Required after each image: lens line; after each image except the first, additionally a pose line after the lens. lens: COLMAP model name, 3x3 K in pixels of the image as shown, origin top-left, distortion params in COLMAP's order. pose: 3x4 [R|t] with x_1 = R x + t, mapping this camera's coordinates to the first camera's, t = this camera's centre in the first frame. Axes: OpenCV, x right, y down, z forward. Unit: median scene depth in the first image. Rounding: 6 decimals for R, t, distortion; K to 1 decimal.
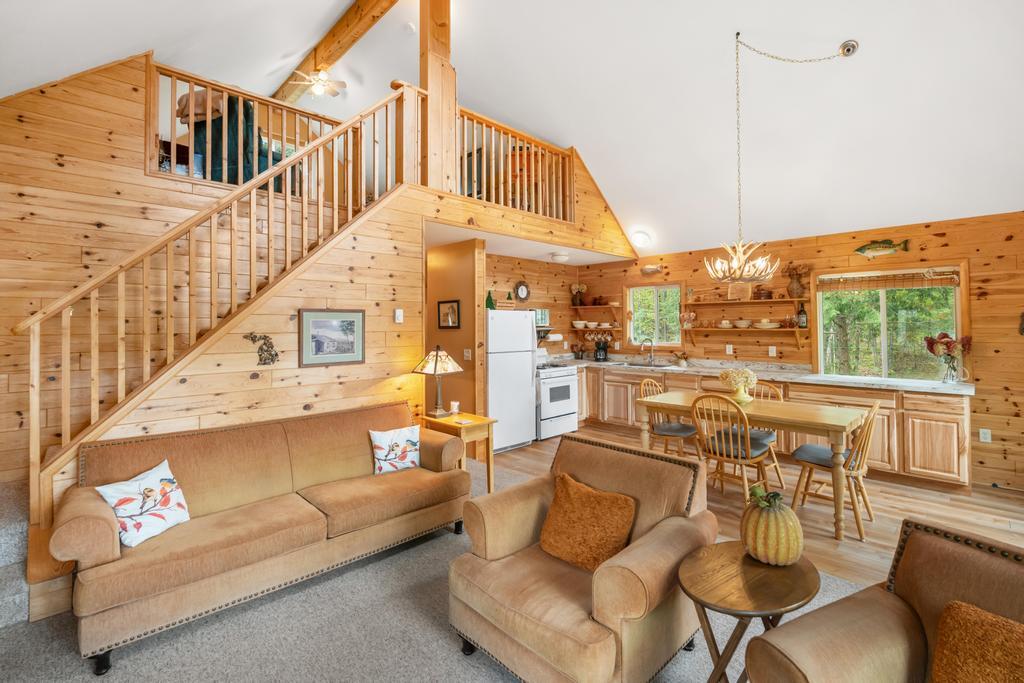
lens RADIAL K [[455.3, 0, 560.1], [0, 455.3, 332.6], [0, 0, 1]] dist [-0.000815, -0.001033]
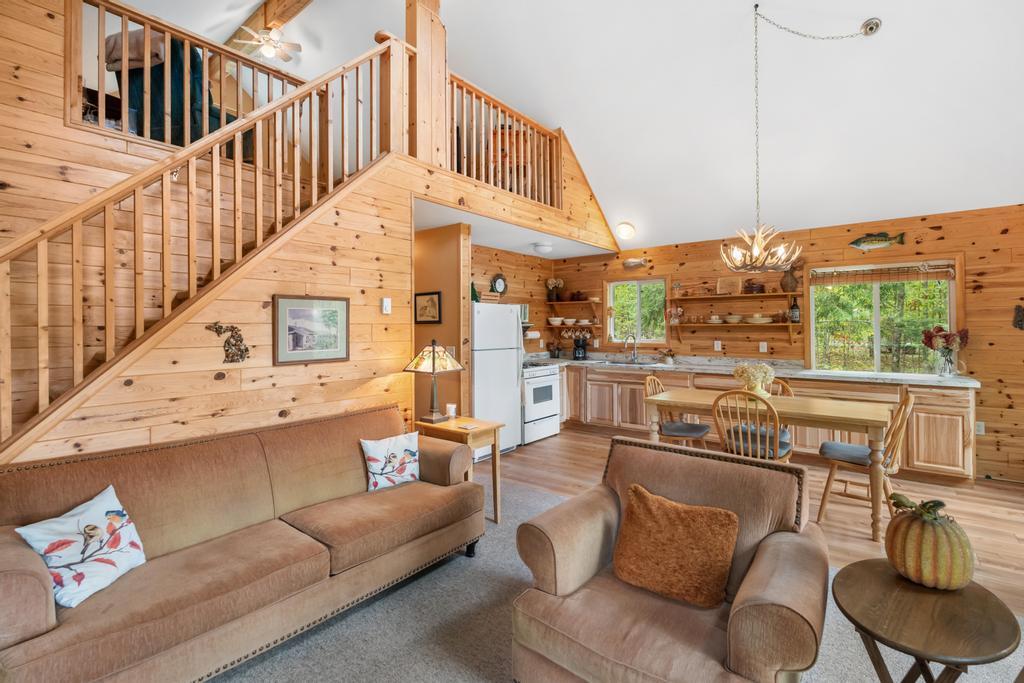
lens RADIAL K [[455.3, 0, 543.7], [0, 455.3, 337.5], [0, 0, 1]] dist [-0.000815, -0.001033]
pose [[0.994782, -0.004324, 0.101933, -0.149281], [0.003823, 0.999980, 0.005115, 0.020351], [-0.101953, -0.004698, 0.994778, 0.113407]]
